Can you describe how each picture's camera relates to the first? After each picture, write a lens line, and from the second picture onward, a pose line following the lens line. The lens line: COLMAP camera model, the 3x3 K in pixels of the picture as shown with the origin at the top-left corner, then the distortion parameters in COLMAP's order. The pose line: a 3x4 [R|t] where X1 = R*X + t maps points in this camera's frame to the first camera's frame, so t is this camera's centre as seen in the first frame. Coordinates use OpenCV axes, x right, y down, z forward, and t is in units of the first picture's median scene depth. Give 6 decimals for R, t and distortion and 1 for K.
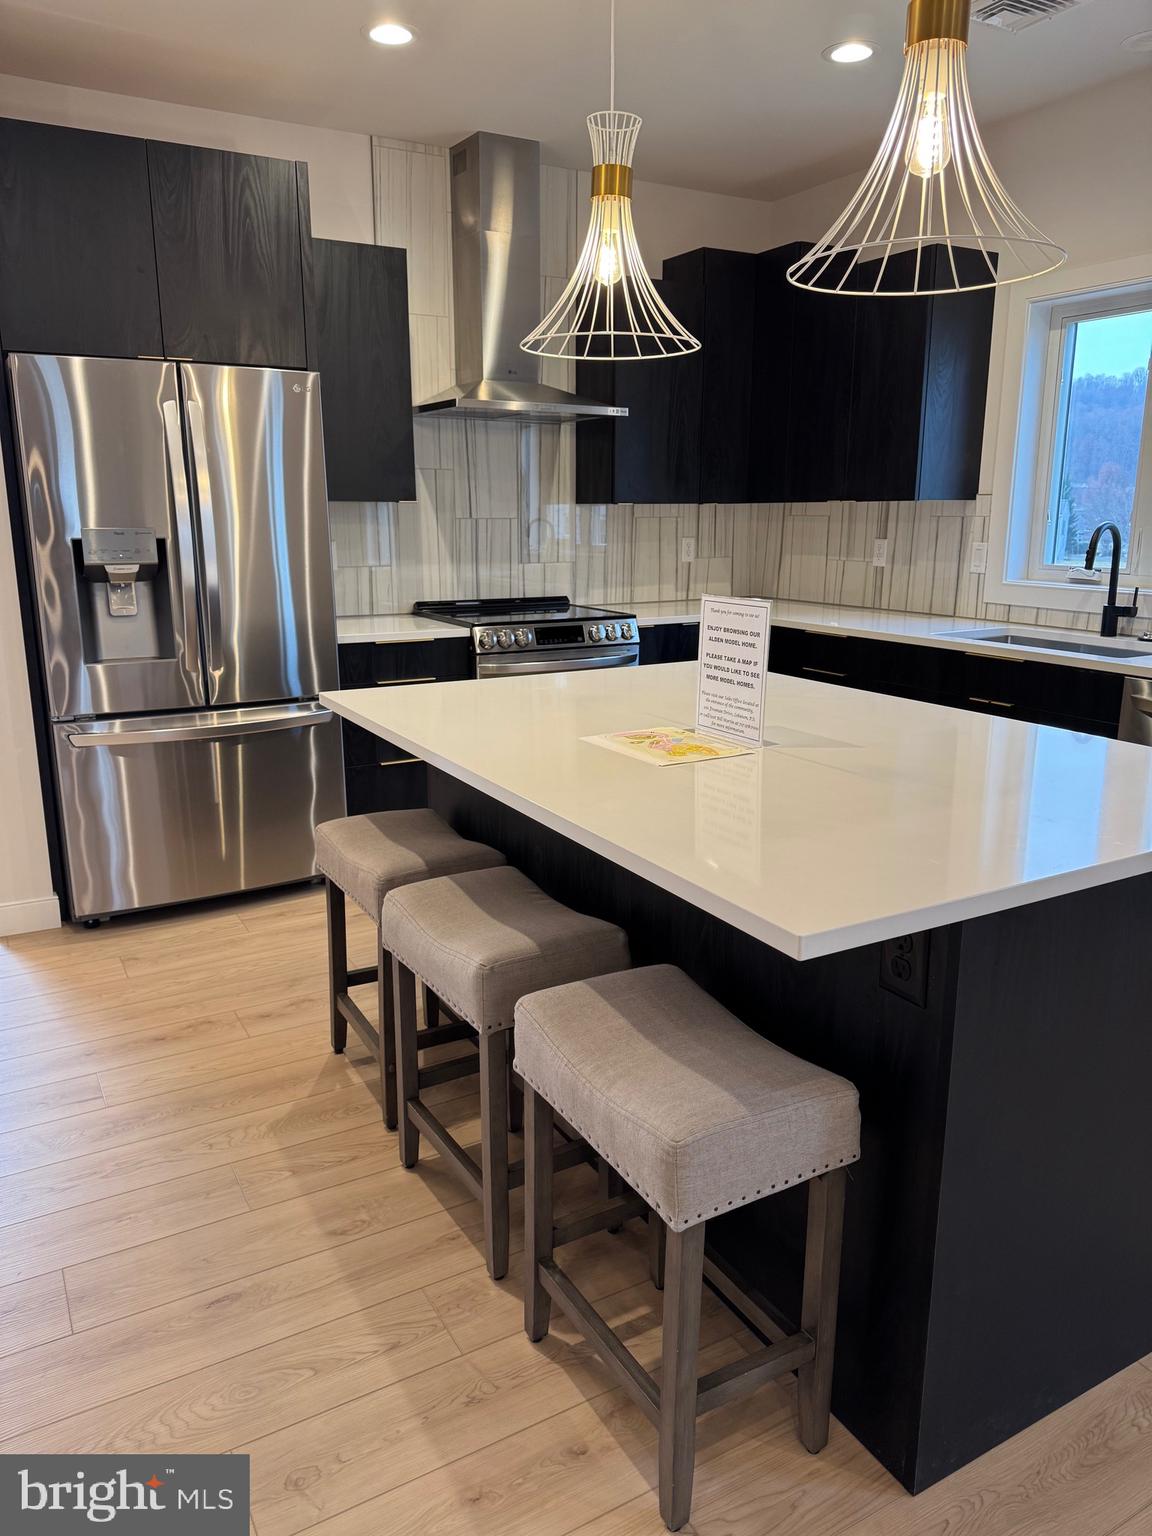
lens RADIAL K [[1080.6, 0, 573.5], [0, 1080.6, 767.9], [0, 0, 1]] dist [0.052540, -0.036422]
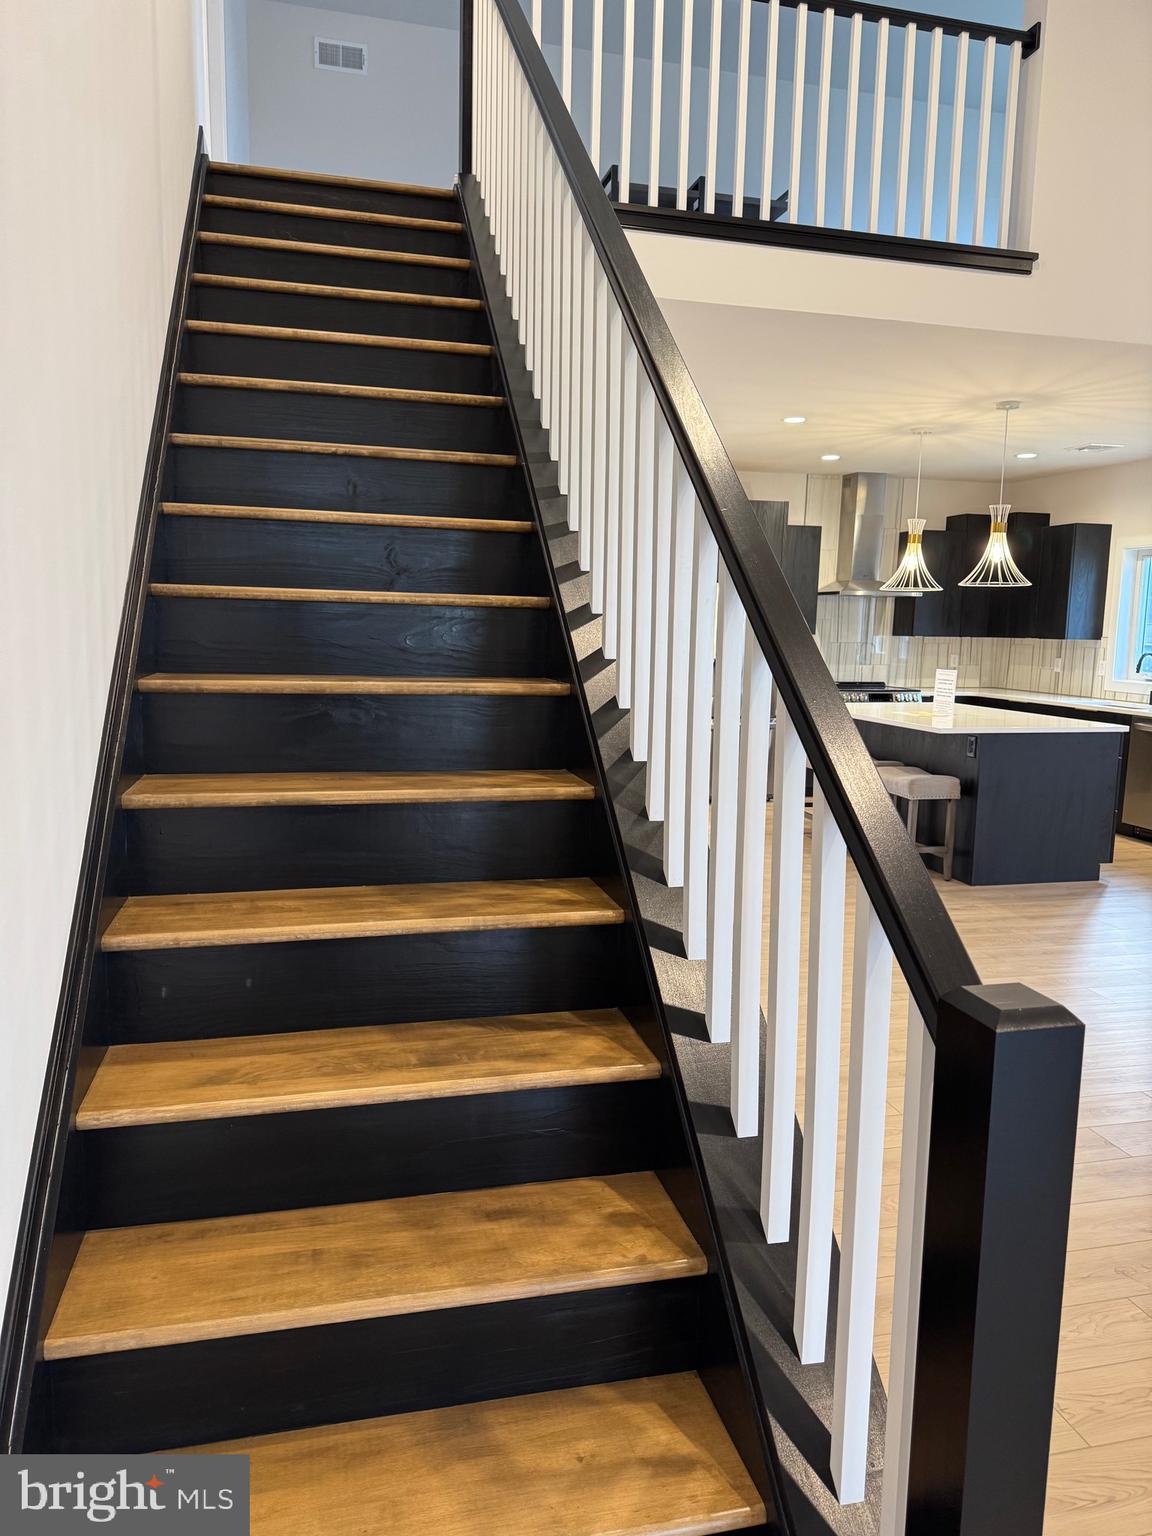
lens RADIAL K [[1080.6, 0, 582.6], [0, 1080.6, 773.0], [0, 0, 1]] dist [0.052540, -0.036422]
pose [[0.965002, 0.057983, -0.255753, -0.023002], [-0.082984, 0.992652, -0.088067, 0.238604], [0.248767, 0.106208, 0.962723, -1.078566]]
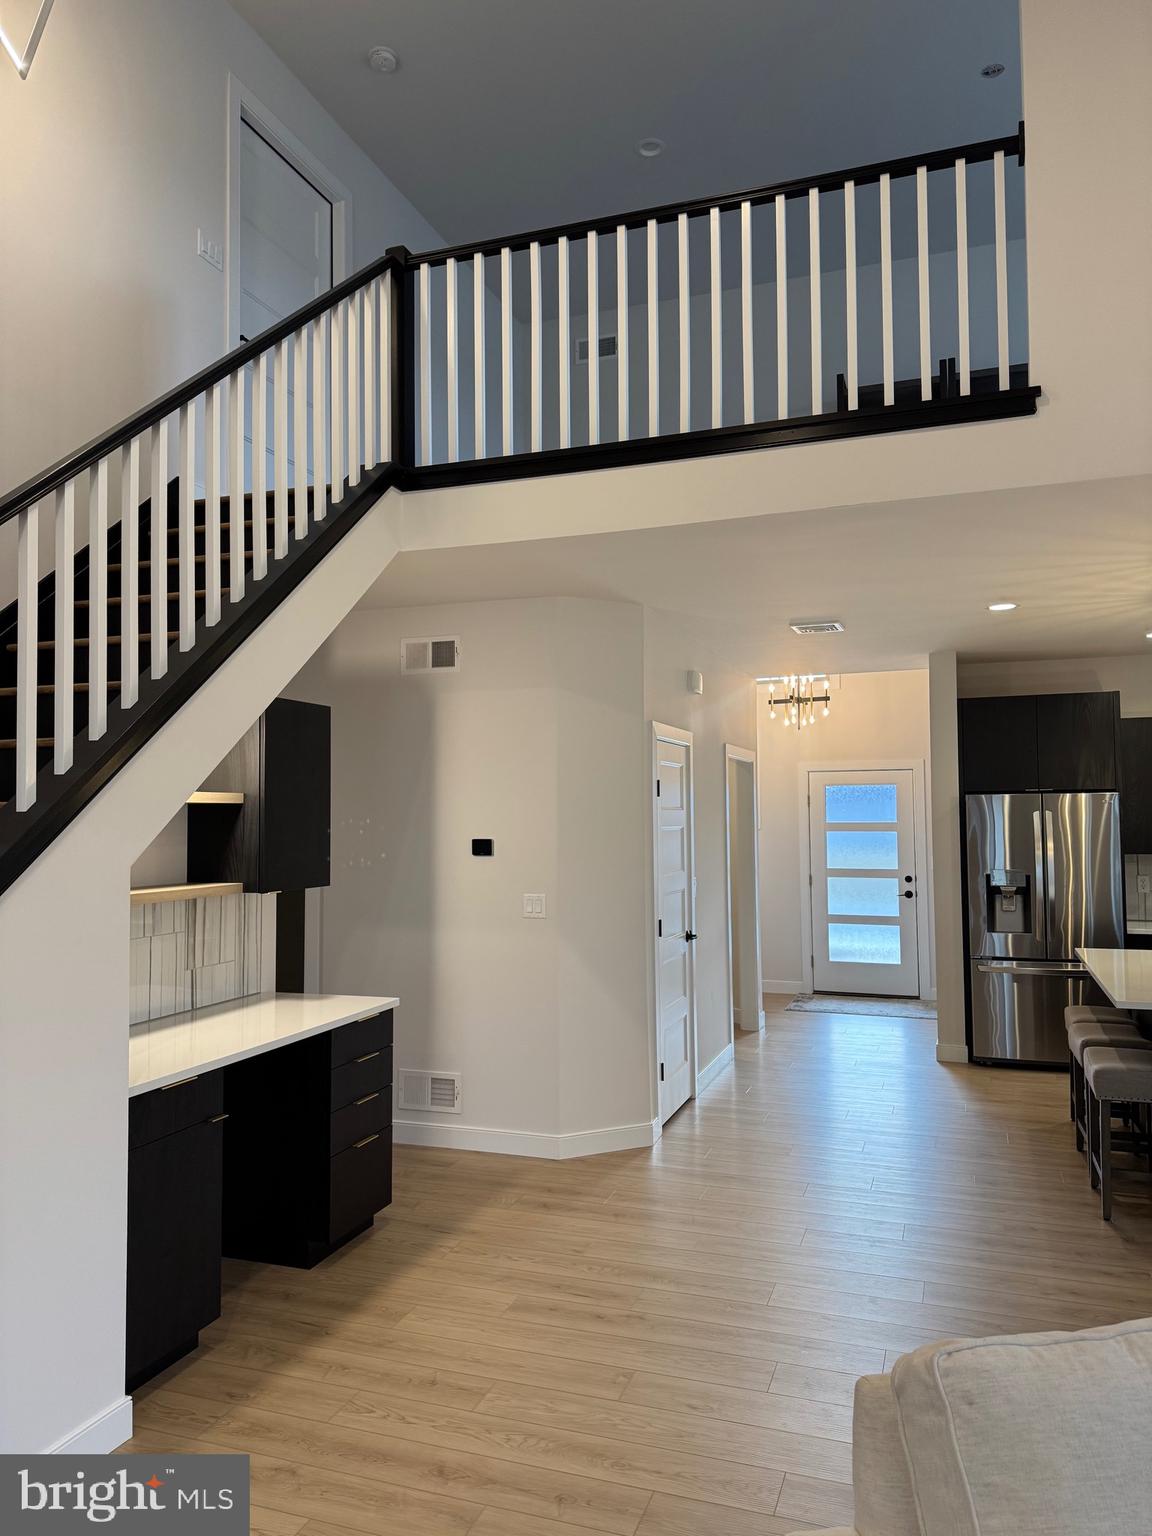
lens RADIAL K [[1080.6, 0, 563.9], [0, 1080.6, 783.0], [0, 0, 1]] dist [0.052540, -0.036422]
pose [[0.644133, -0.030576, -0.764302, 0.463414], [-0.173237, 0.967406, -0.184701, 0.112744], [0.745038, 0.251378, 0.617841, -0.709636]]
